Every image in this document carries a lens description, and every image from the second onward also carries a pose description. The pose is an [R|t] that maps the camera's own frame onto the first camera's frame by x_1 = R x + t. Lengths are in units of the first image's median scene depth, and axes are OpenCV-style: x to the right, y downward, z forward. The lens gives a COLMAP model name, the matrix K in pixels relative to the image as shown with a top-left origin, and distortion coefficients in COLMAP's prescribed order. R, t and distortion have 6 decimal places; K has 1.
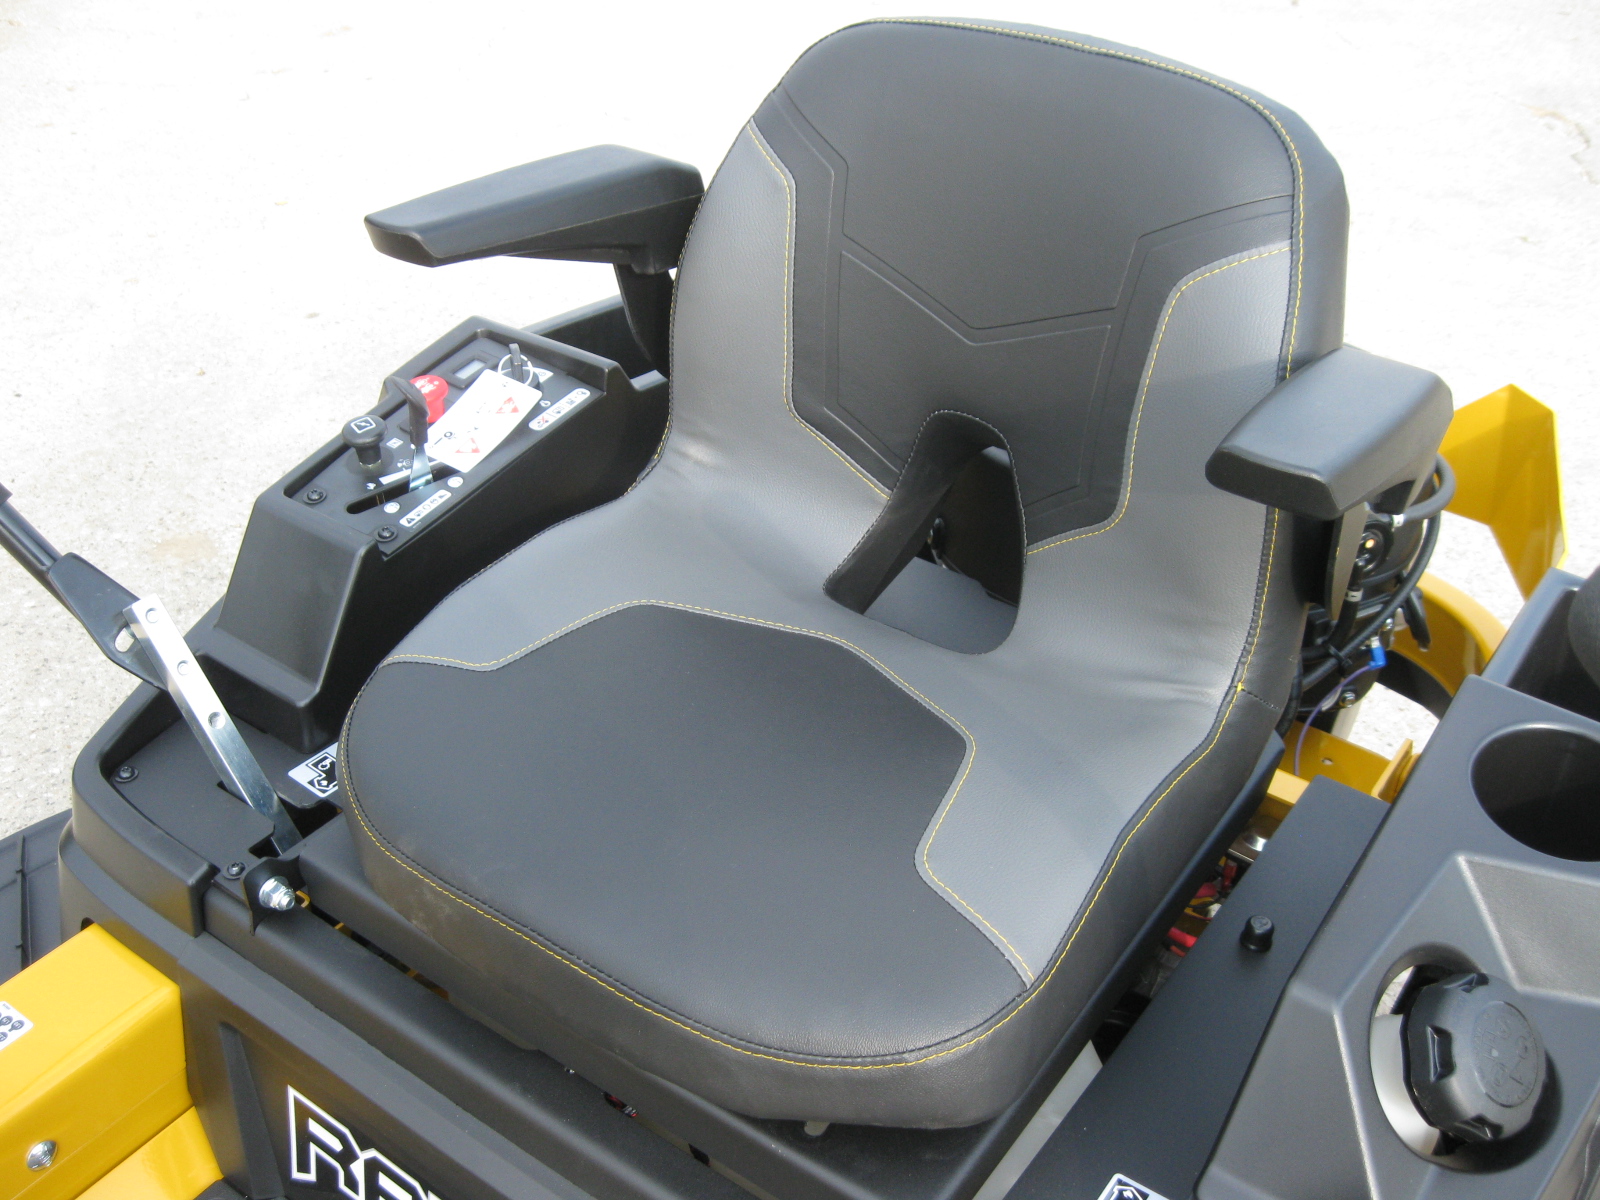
lens RADIAL K [[1648.2, 0, 806.6], [0, 1648.2, 605.4], [0, 0, 1]] dist [-0.117923, 0.035152]
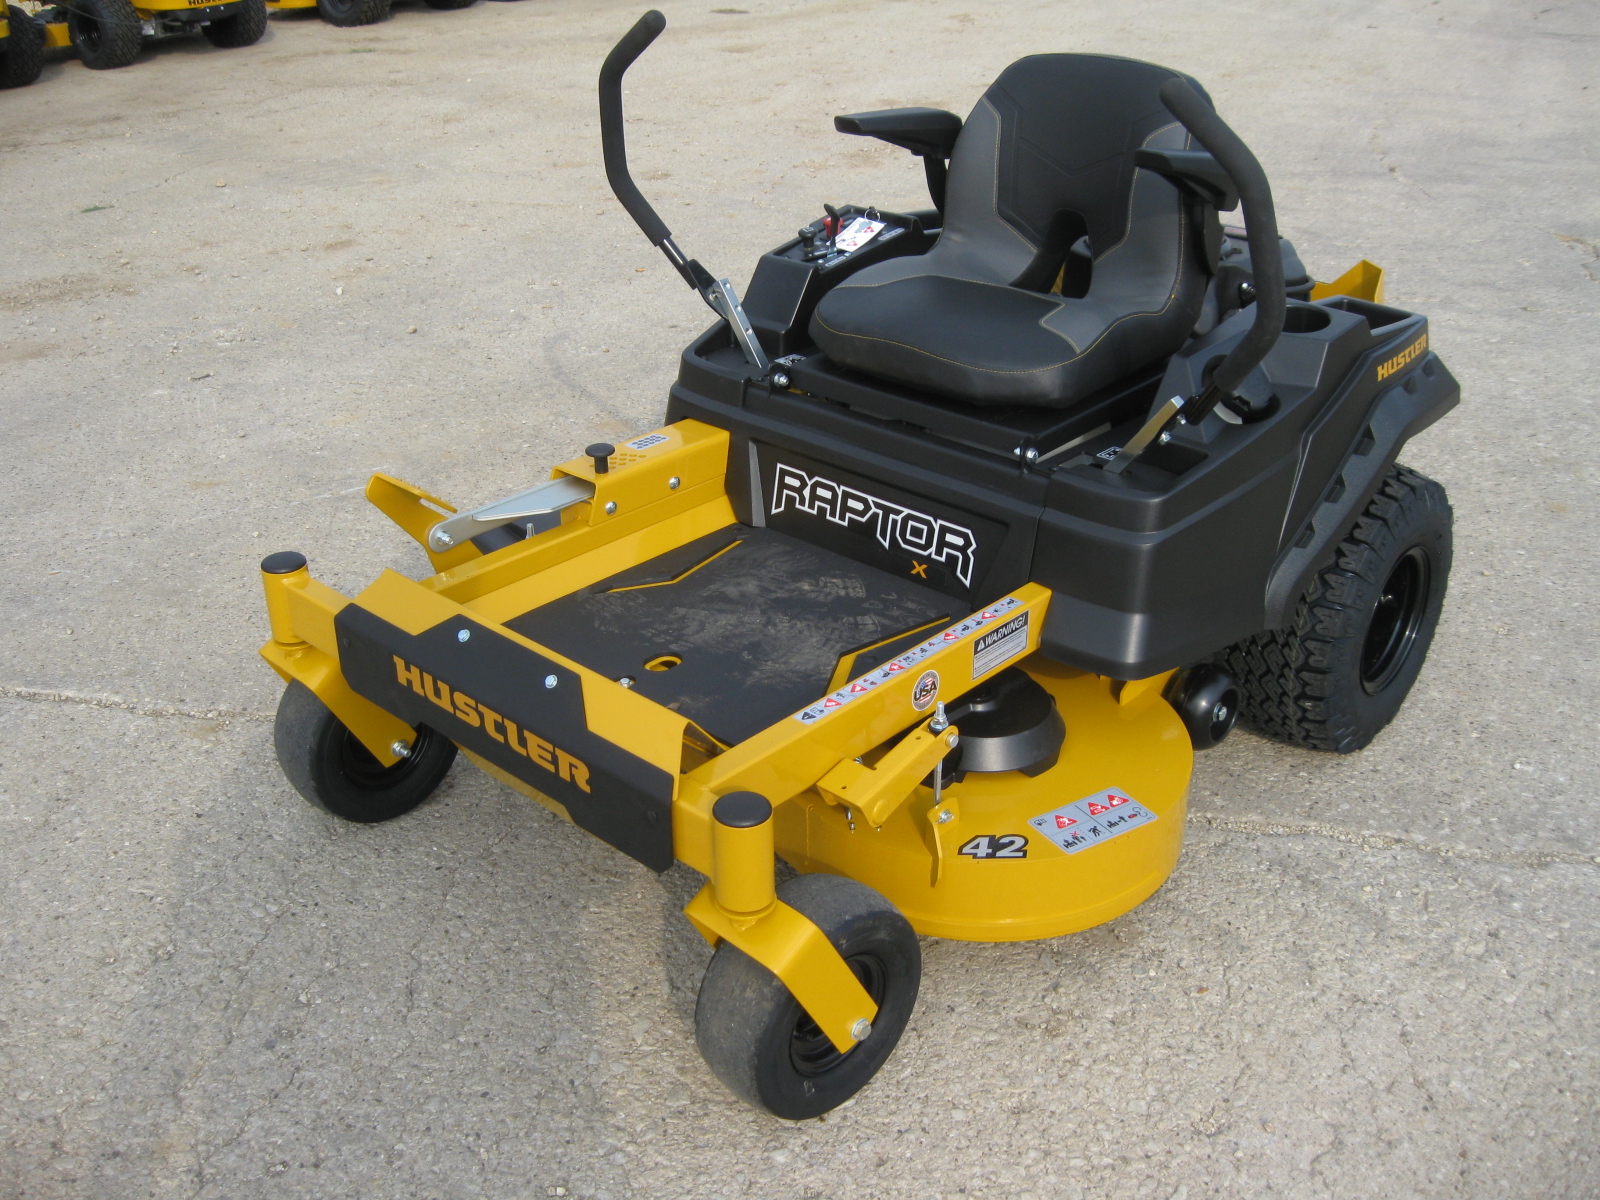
lens RADIAL K [[1648.2, 0, 796.7], [0, 1648.2, 571.8], [0, 0, 1]] dist [-0.117988, 0.041582]
pose [[0.991990, 0.034625, -0.121481, 0.009408], [-0.052773, 0.987350, -0.149516, 0.758166], [0.114767, 0.154729, 0.981268, -1.269143]]
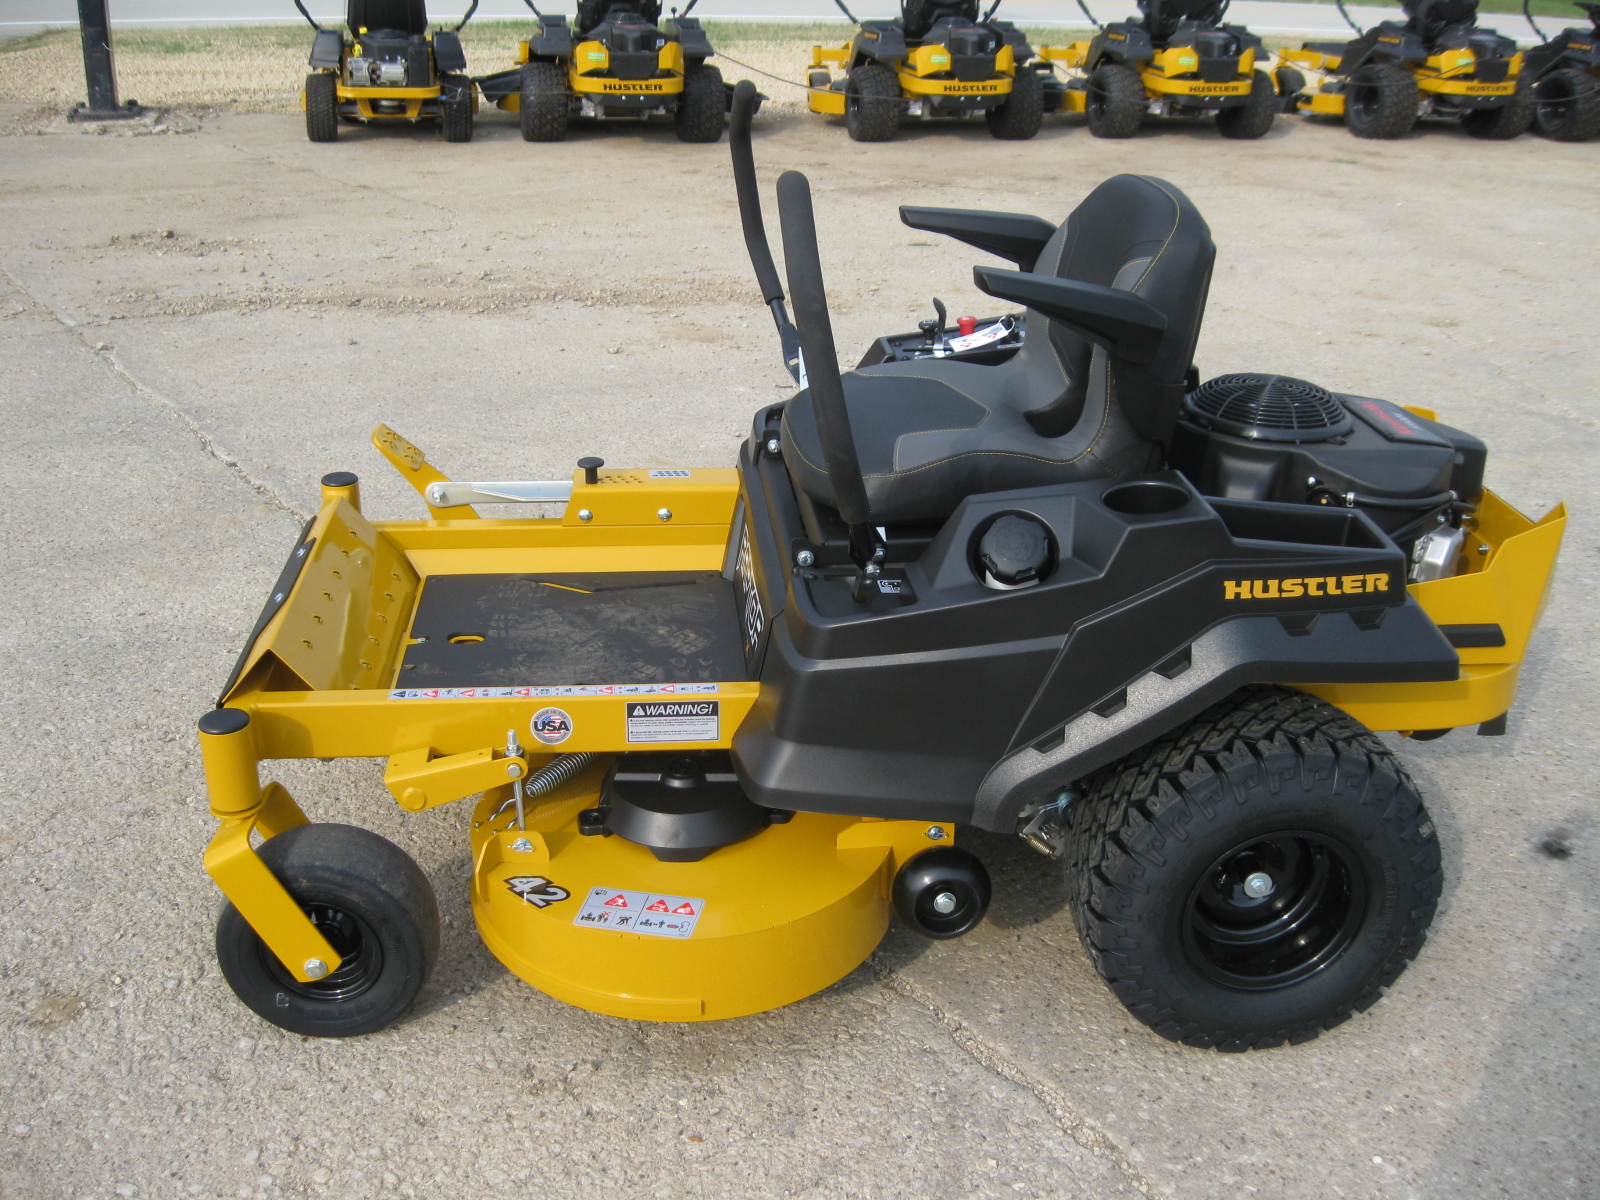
lens RADIAL K [[1648.2, 0, 806.6], [0, 1648.2, 605.4], [0, 0, 1]] dist [-0.117923, 0.035152]
pose [[0.659558, 0.300582, -0.688936, 1.394270], [-0.435770, 0.899721, -0.024641, 0.399812], [0.612444, 0.316470, 0.724403, -0.670347]]
